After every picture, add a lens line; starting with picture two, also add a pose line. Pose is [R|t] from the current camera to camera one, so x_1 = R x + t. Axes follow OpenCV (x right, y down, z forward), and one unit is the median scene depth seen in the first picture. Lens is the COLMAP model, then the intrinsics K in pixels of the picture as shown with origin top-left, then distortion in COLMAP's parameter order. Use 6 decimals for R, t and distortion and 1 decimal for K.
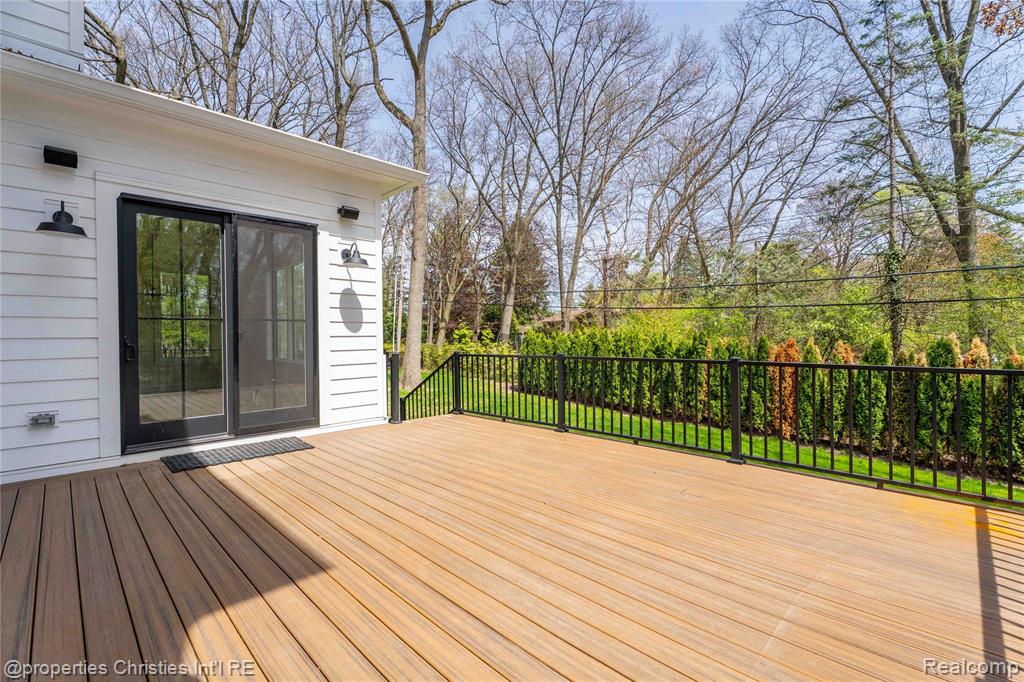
lens RADIAL K [[449.9, 0, 512.0], [0, 449.9, 341.0], [0, 0, 1]] dist [-0.002190, -0.000895]
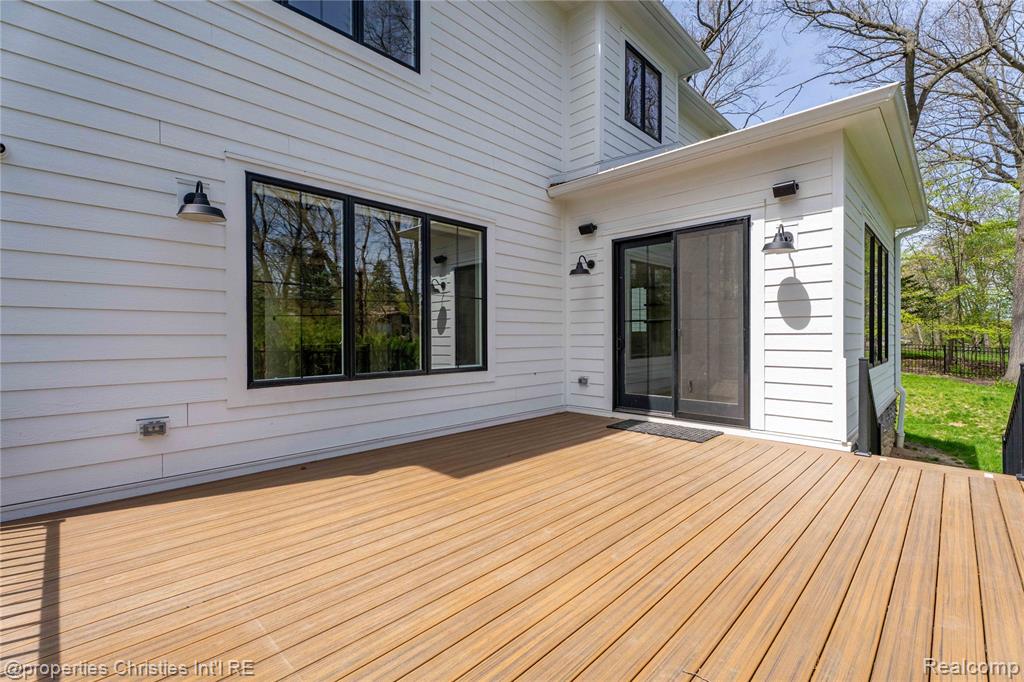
lens RADIAL K [[449.9, 0, 512.0], [0, 449.9, 341.0], [0, 0, 1]] dist [-0.002190, -0.000895]
pose [[0.017352, 0.020380, -0.999642, 0.734241], [-0.009128, 0.999754, 0.020223, -0.014007], [0.999808, 0.008774, 0.017533, 0.706055]]
